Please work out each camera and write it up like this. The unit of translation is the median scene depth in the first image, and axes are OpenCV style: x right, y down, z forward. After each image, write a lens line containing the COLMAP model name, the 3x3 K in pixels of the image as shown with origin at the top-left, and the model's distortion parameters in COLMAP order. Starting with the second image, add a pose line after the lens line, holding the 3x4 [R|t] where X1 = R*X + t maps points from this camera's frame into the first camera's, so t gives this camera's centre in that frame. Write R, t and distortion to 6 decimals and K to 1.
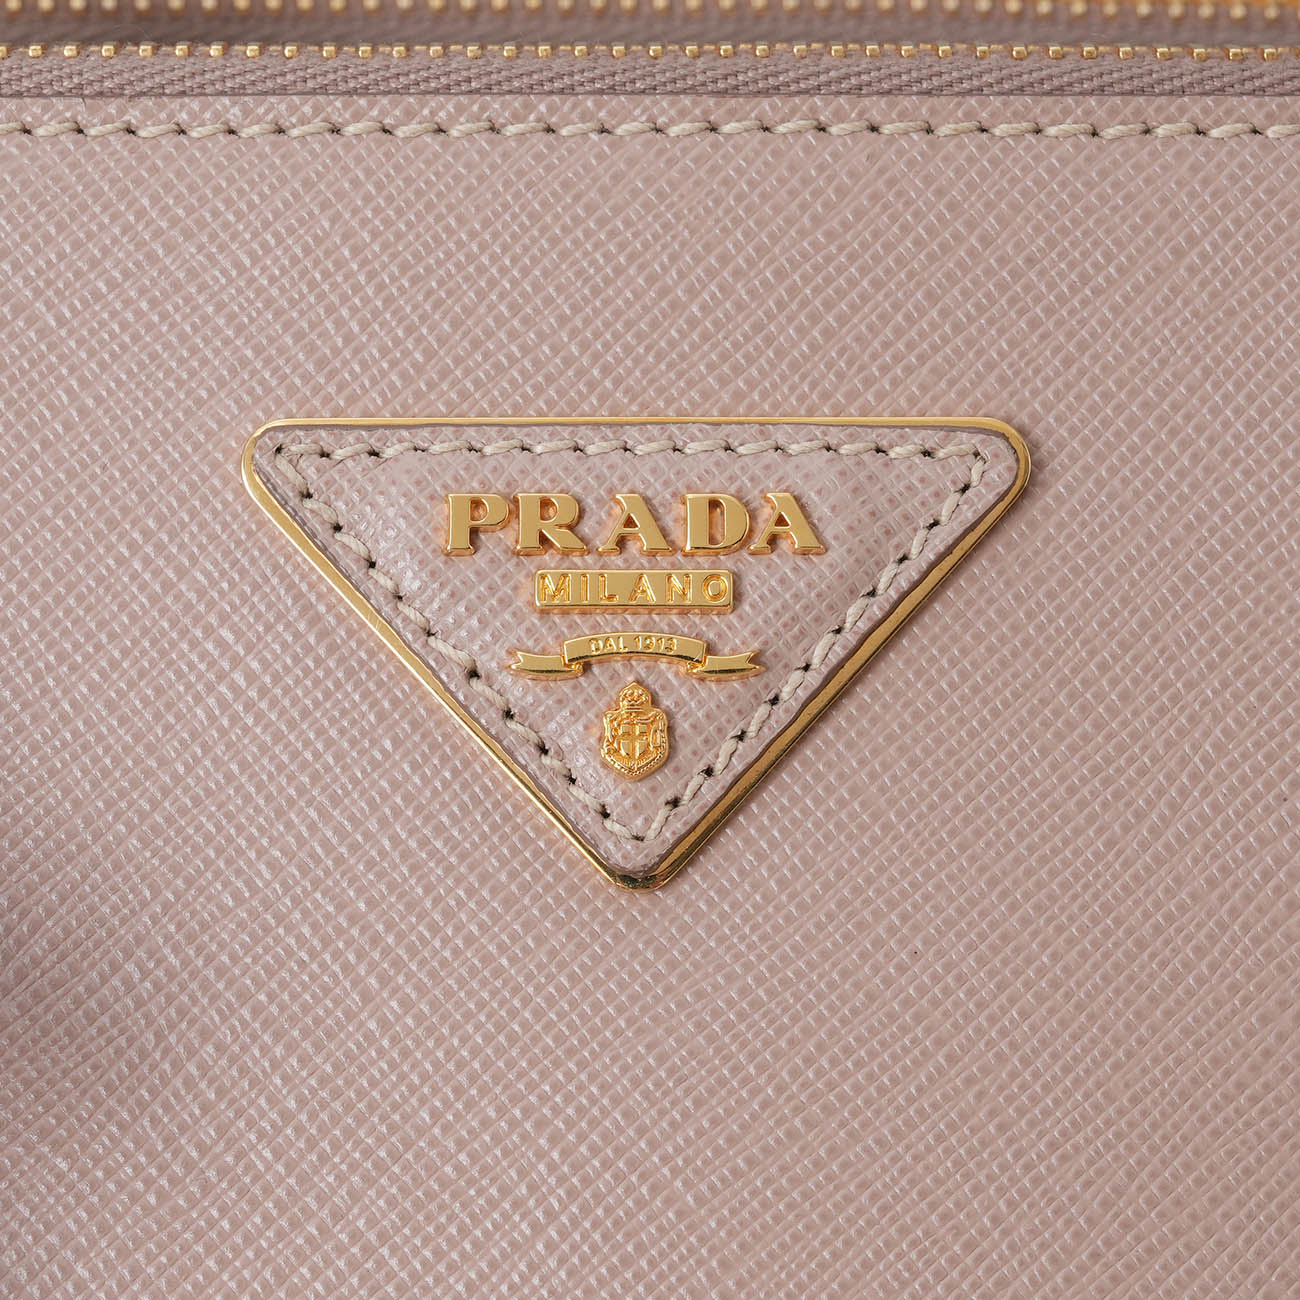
lens RADIAL K [[4642.1, 0, 650.4], [0, 4642.1, 649.8], [0, 0, 1]] dist [0.343557, 0.000000]
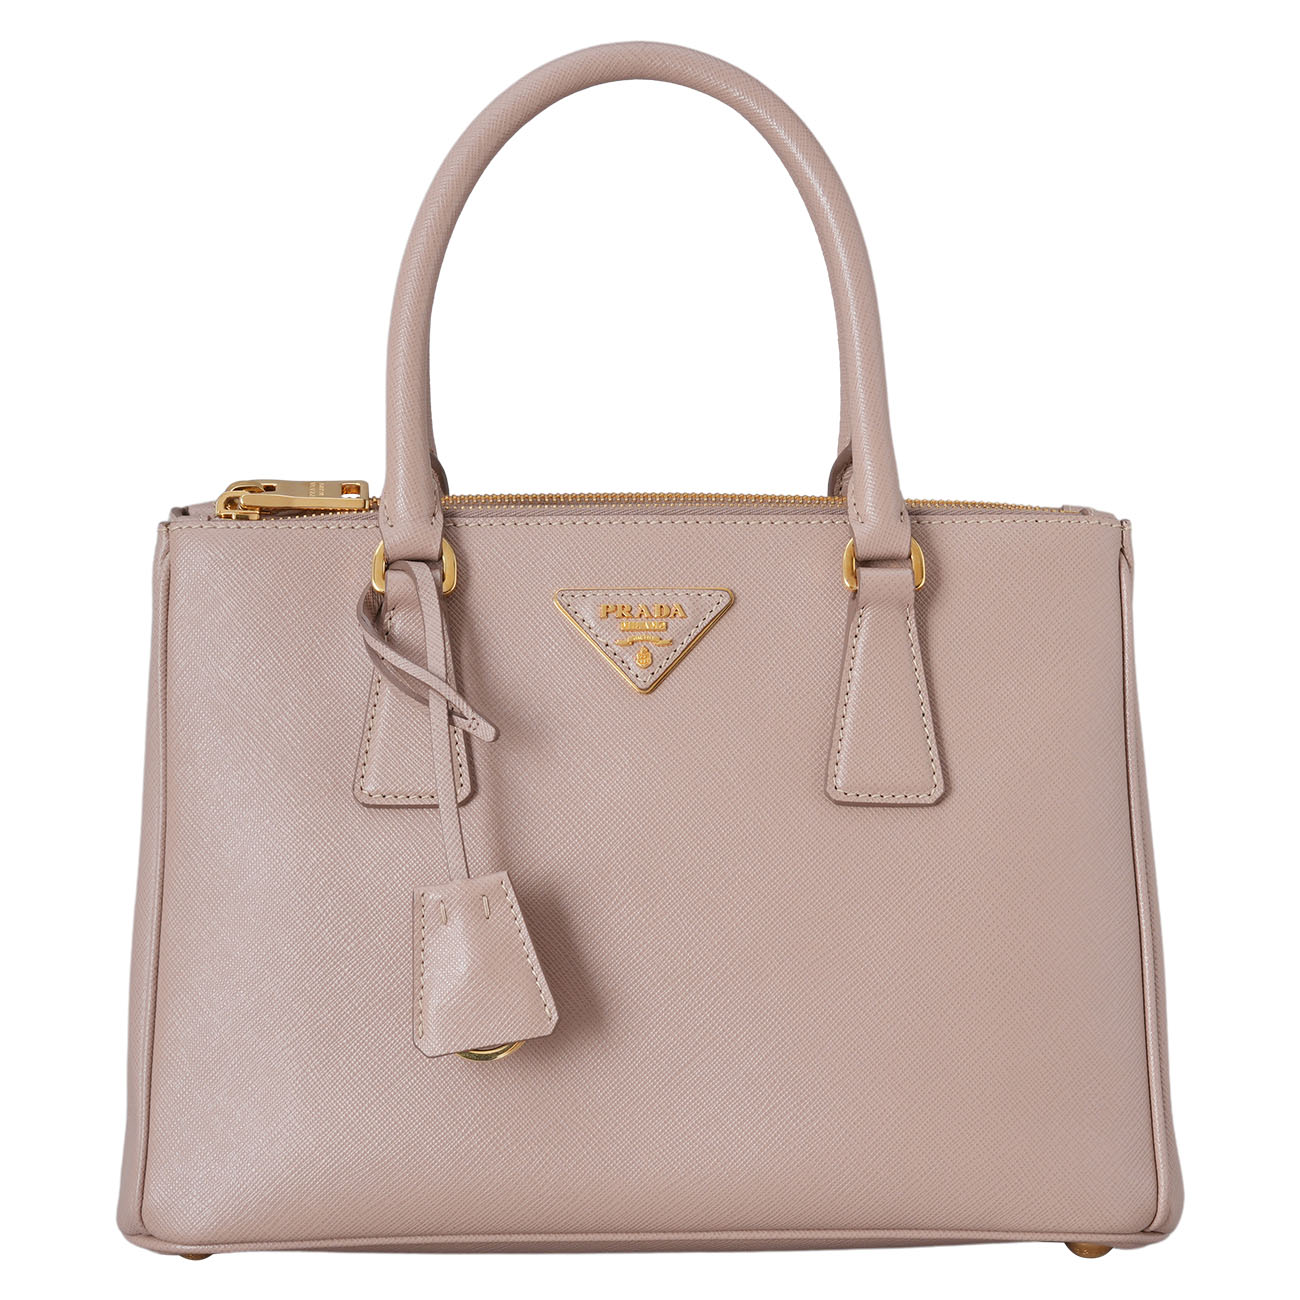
lens RADIAL K [[4642.1, 0, 587.2], [0, 4642.1, 606.1], [0, 0, 1]] dist [0.343557, 0.000000]
pose [[0.999990, -0.003954, -0.002307, -0.046635], [0.003744, 0.996415, -0.084517, 0.340581], [0.002633, 0.084508, 0.996419, -3.396337]]
